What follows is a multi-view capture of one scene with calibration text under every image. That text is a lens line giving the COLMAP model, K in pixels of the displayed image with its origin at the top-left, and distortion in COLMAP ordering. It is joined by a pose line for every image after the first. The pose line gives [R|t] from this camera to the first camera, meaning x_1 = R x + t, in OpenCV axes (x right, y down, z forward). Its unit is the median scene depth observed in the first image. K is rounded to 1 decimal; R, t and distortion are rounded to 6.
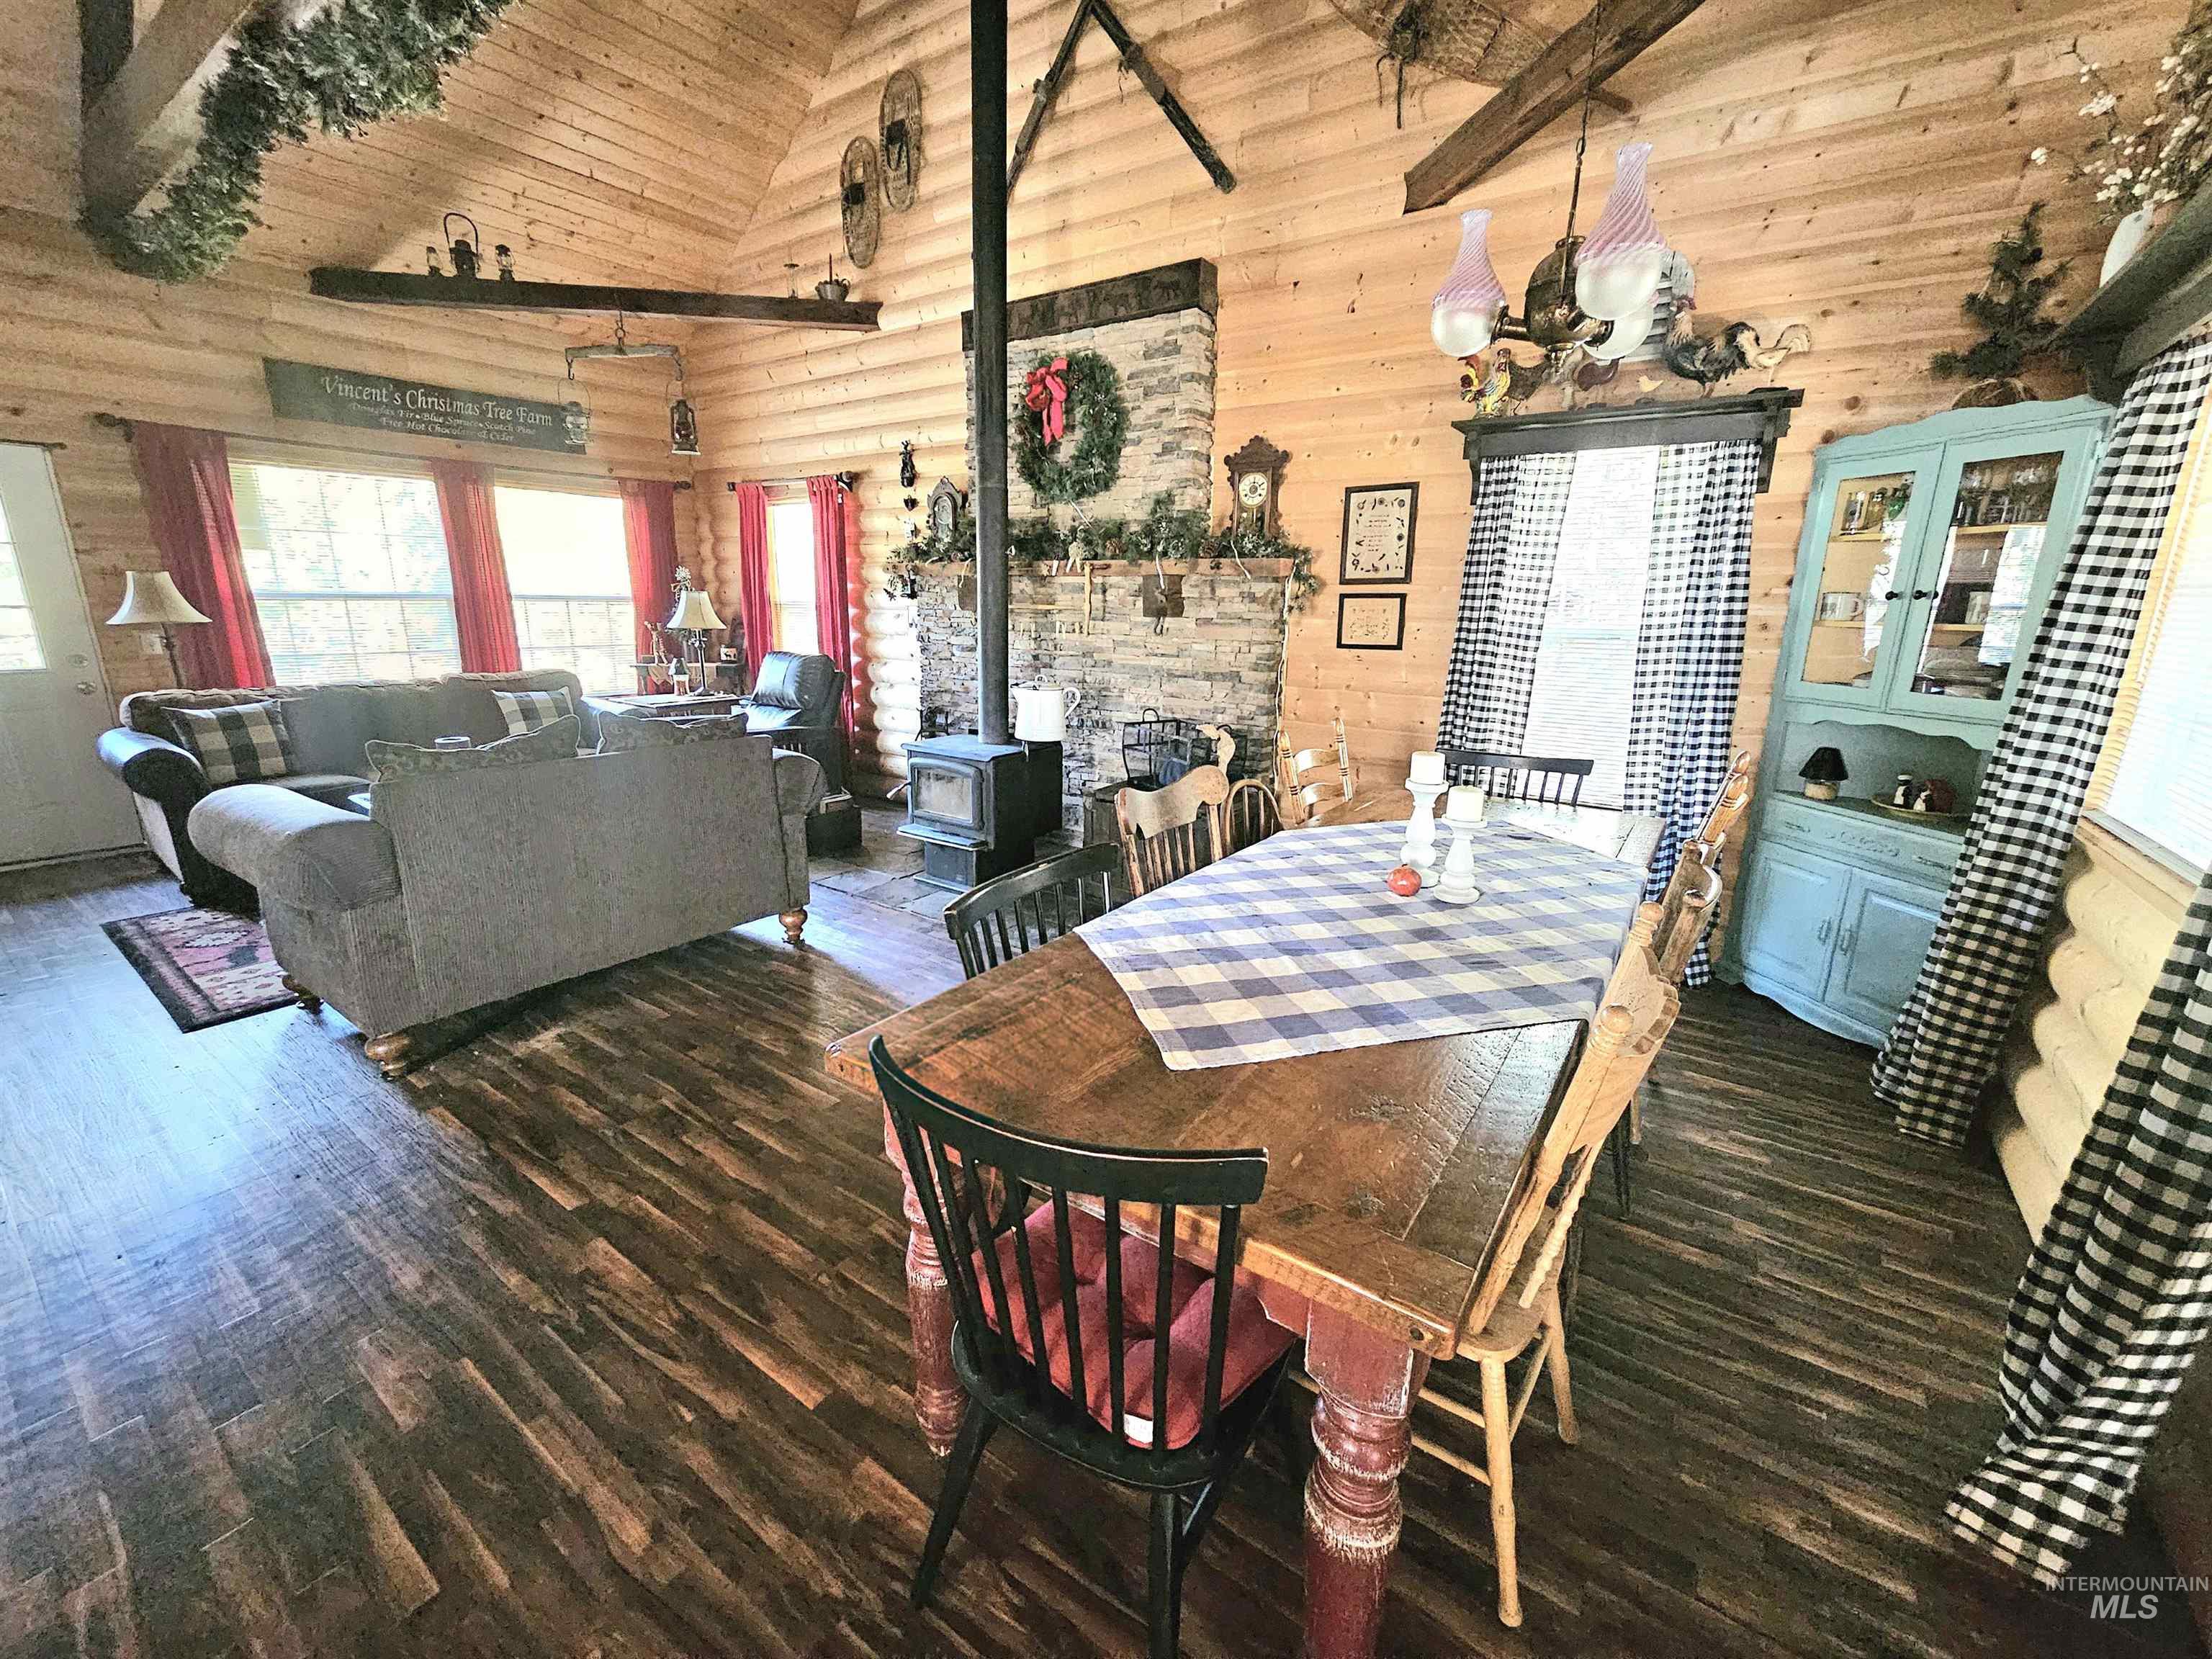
lens RADIAL K [[900.3, 0, 1099.6], [0, 900.3, 829.2], [0, 0, 1]] dist [-0.002988, 0.000238]
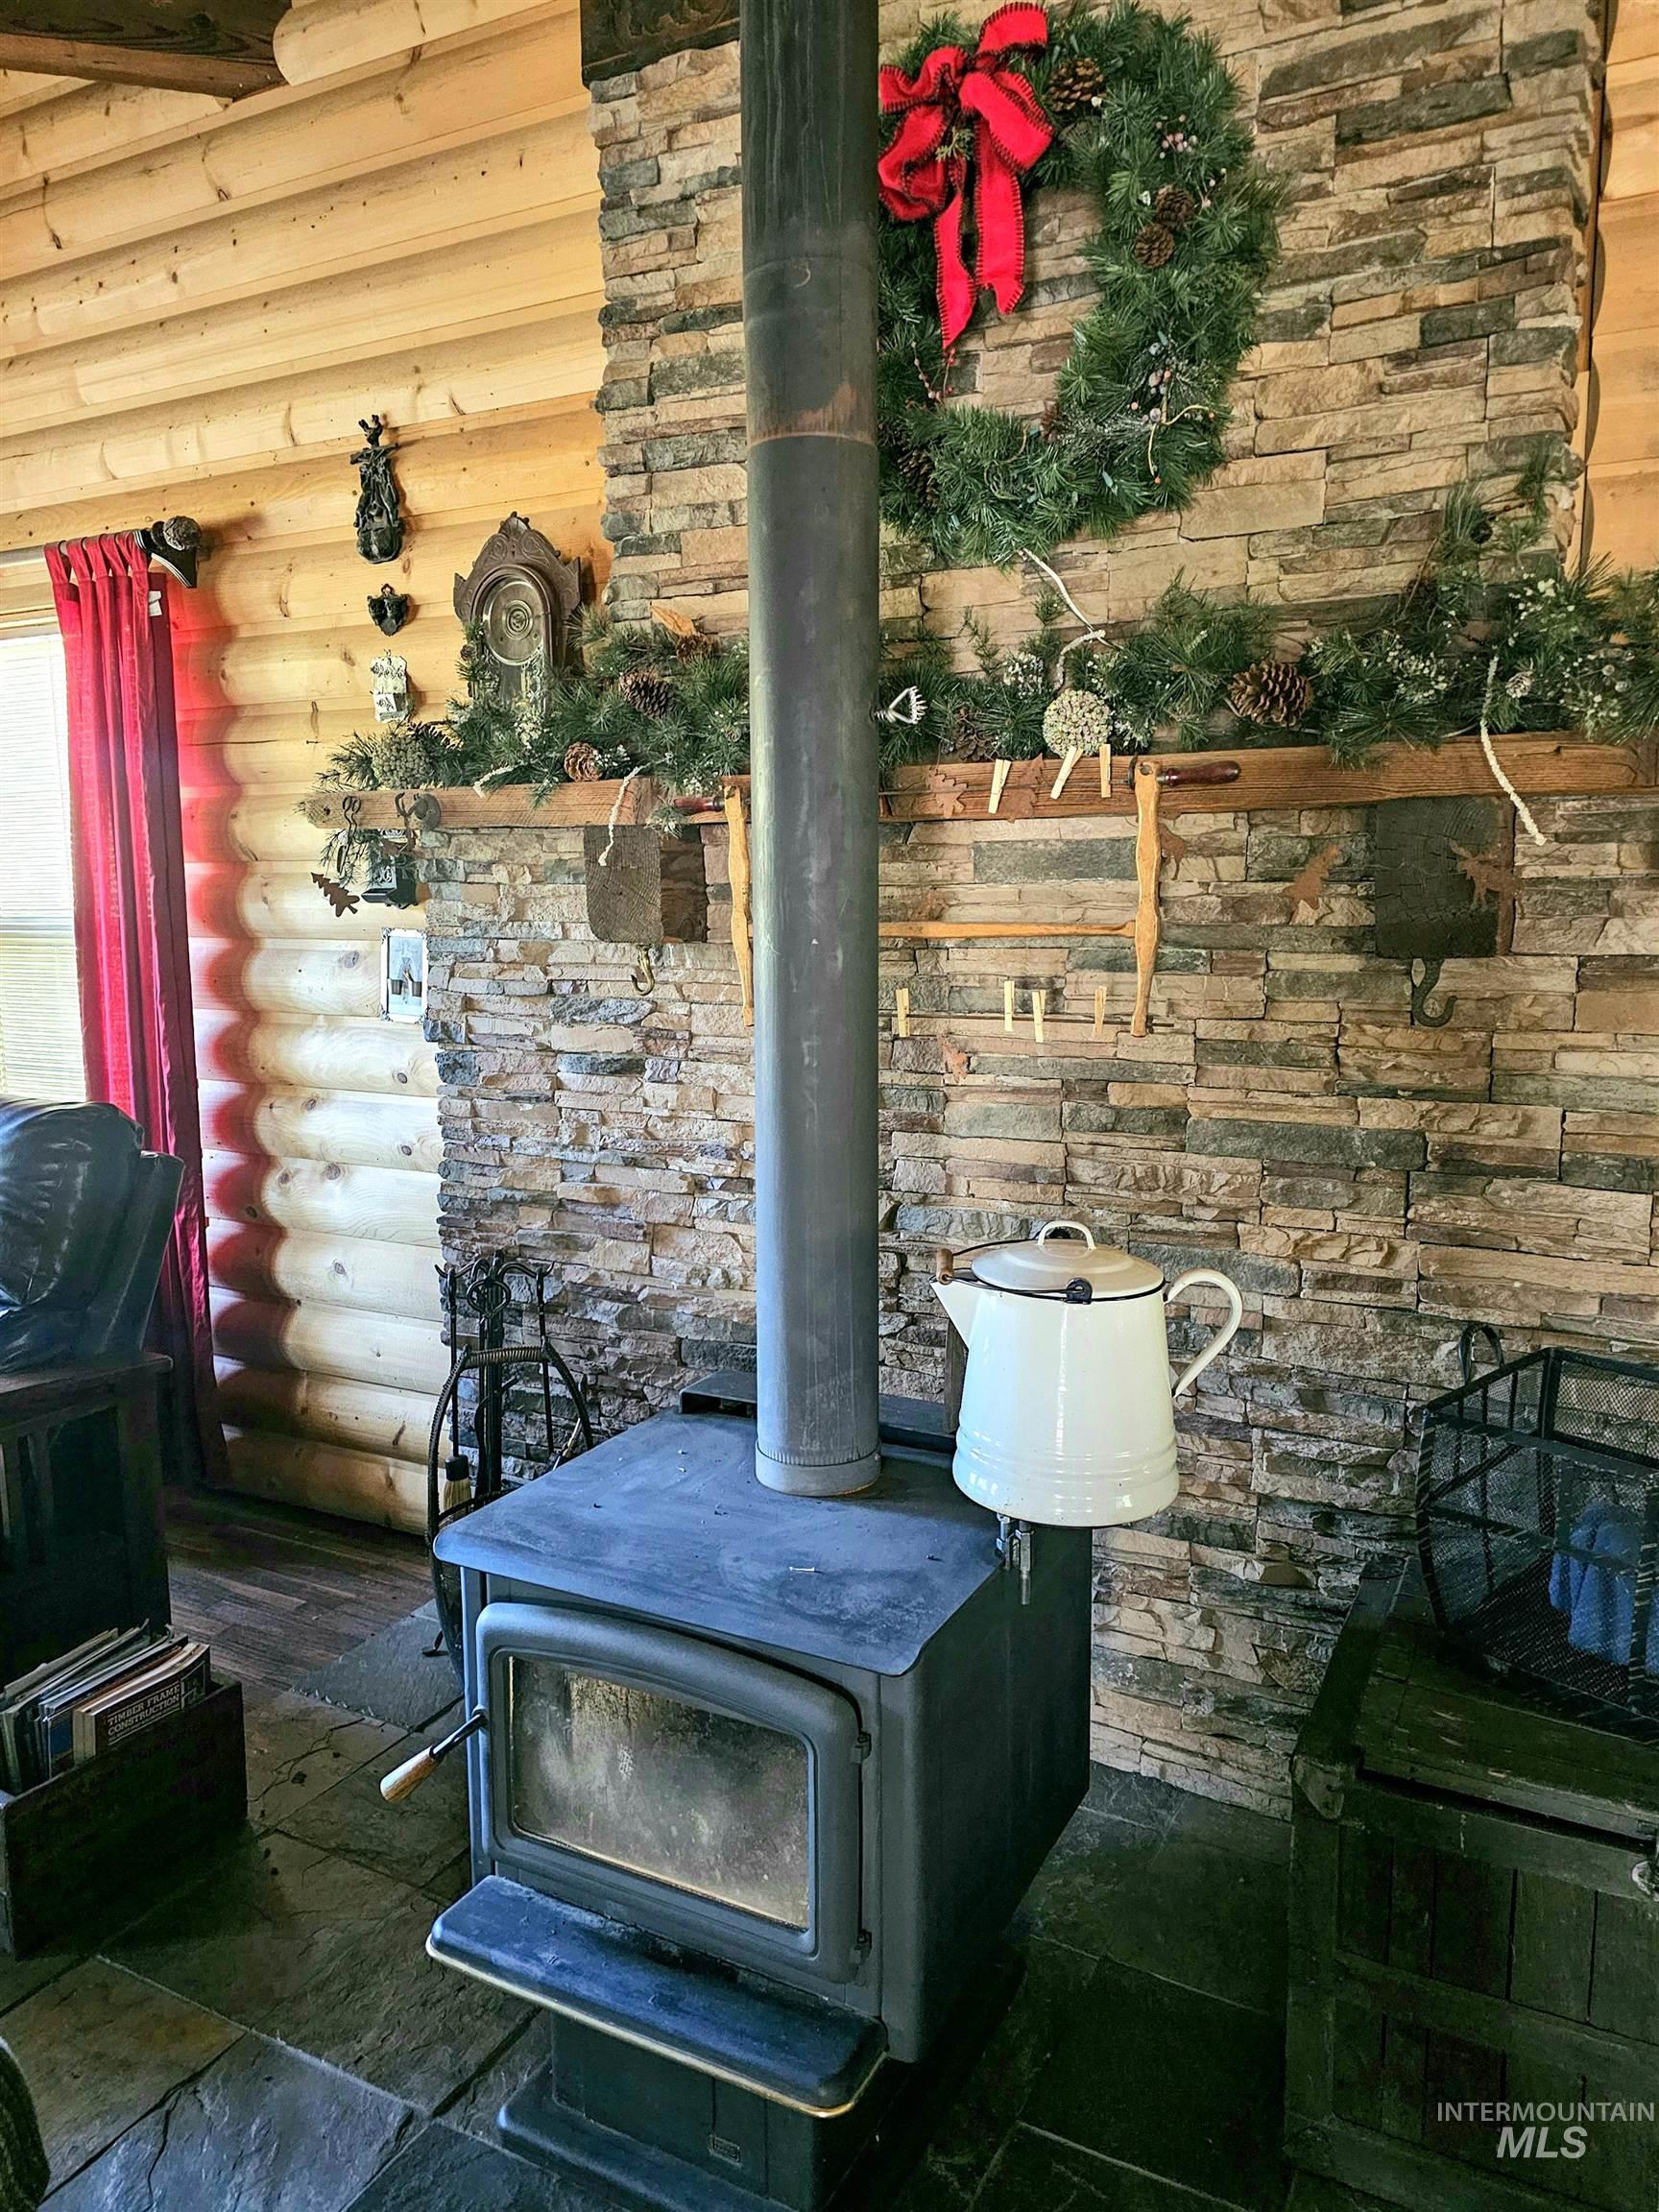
lens RADIAL K [[1492.6, 0, 843.0], [0, 1492.6, 1077.4], [0, 0, 1]] dist [0.090288, -0.105101]
pose [[0.989816, -0.042209, 0.135952, -0.169028], [0.058309, 0.991453, -0.116710, -0.163366], [-0.129864, 0.123448, 0.983817, 0.607736]]
